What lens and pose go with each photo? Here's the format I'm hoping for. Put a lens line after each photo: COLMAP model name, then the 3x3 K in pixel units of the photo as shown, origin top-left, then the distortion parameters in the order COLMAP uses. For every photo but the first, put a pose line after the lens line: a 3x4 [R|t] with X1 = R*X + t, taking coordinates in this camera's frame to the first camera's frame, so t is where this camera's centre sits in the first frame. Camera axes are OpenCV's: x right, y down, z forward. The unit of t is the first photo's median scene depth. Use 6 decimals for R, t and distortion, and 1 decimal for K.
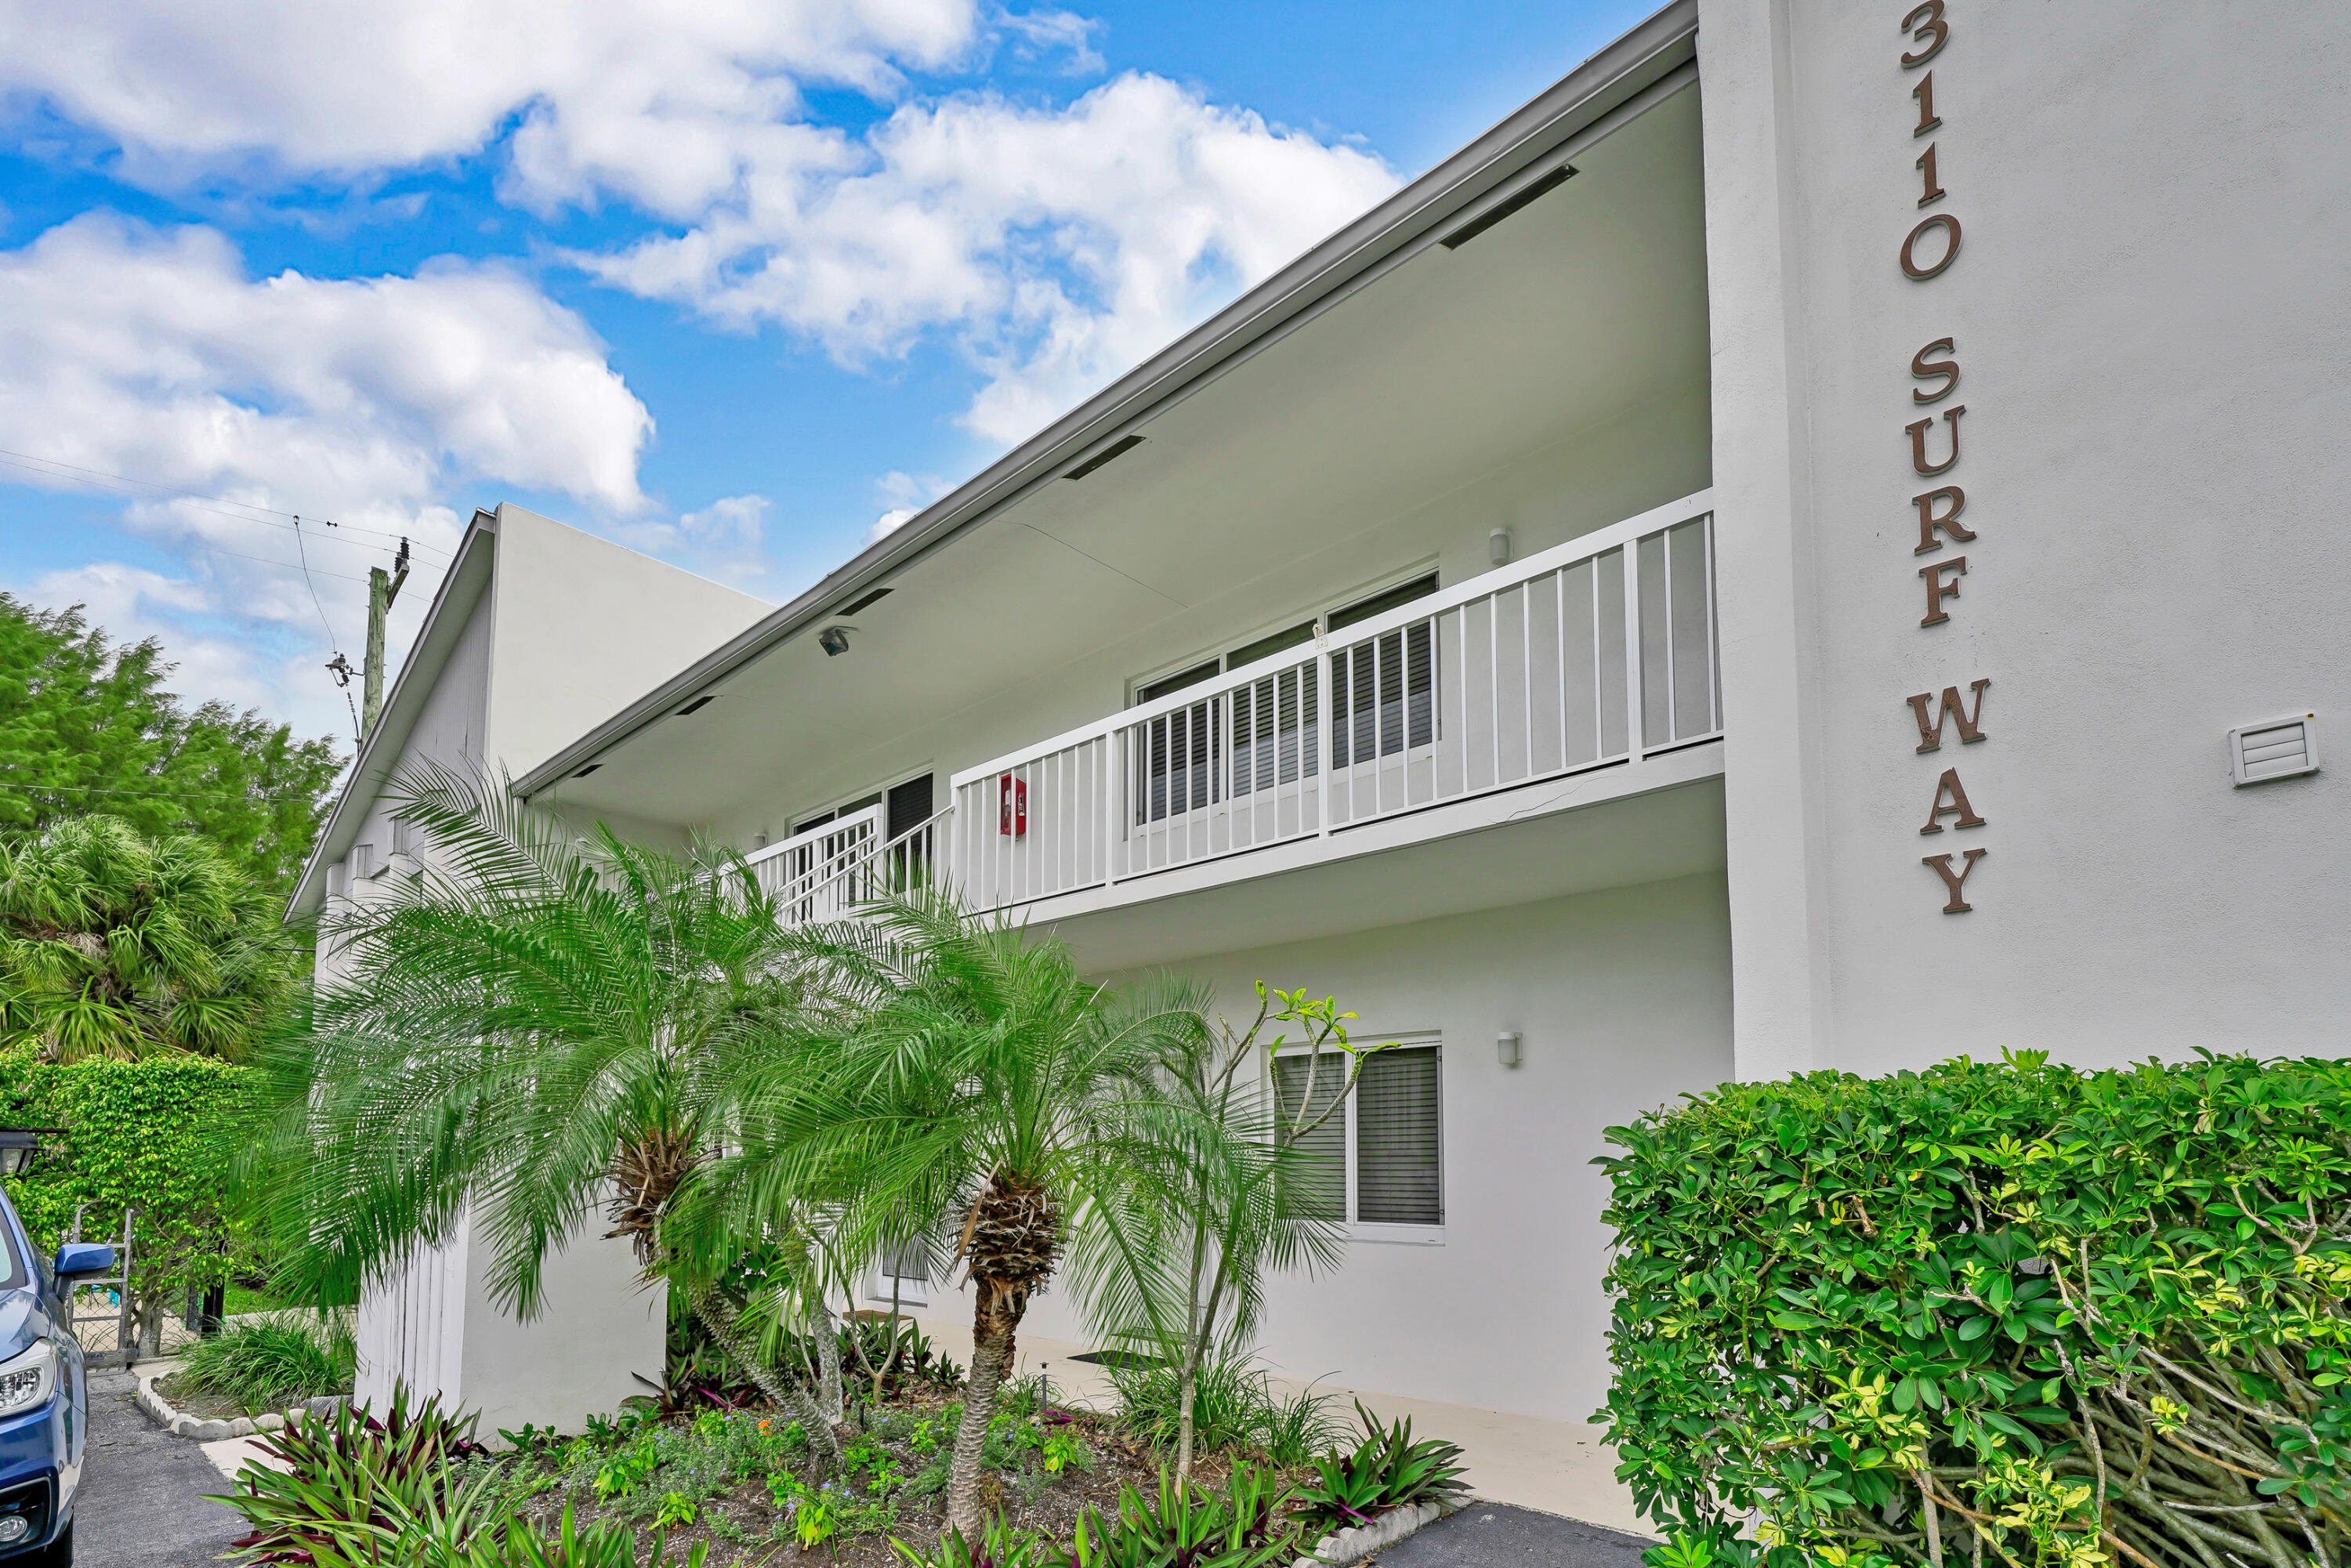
lens RADIAL K [[1051.1, 0, 1170.9], [0, 1051.1, 765.9], [0, 0, 1]] dist [0.001011, -0.000018]
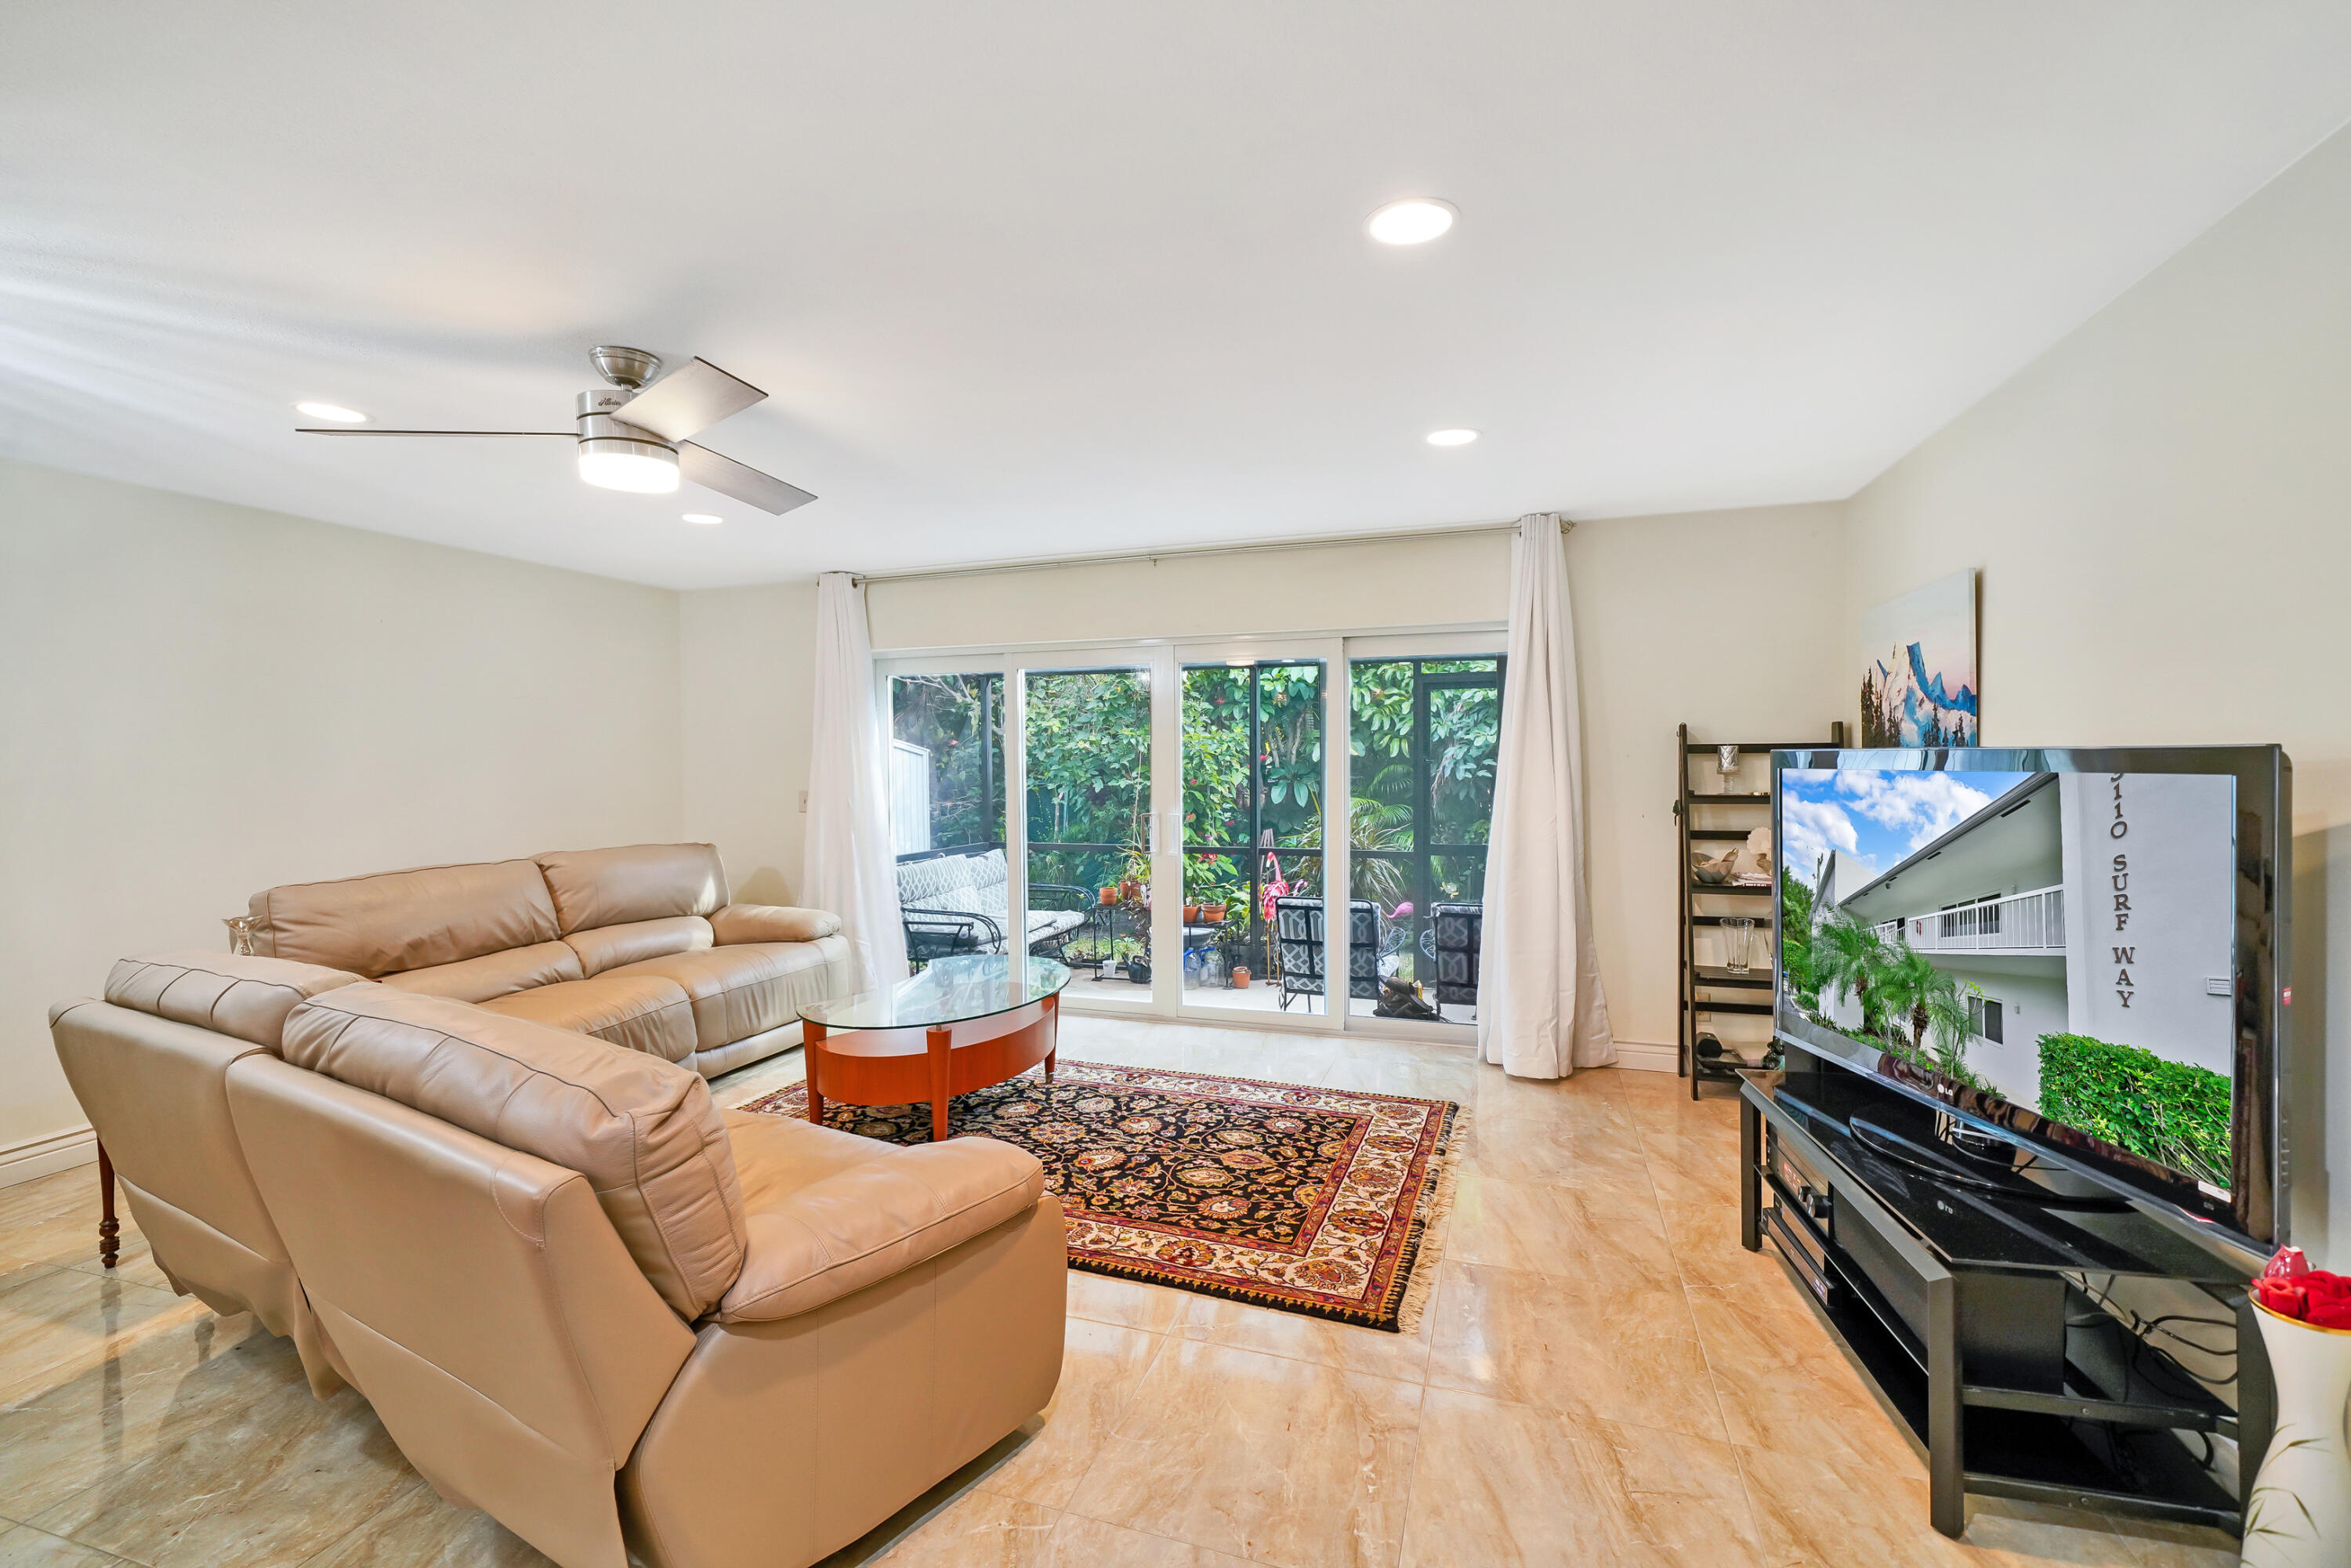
lens RADIAL K [[1051.1, 0, 1170.9], [0, 1051.1, 765.9], [0, 0, 1]] dist [0.001011, -0.000018]
pose [[0.111481, 0.051071, -0.992453, 4.058677], [0.059771, 0.996526, 0.057994, -1.141282], [0.991967, -0.065786, 0.108041, -2.735850]]
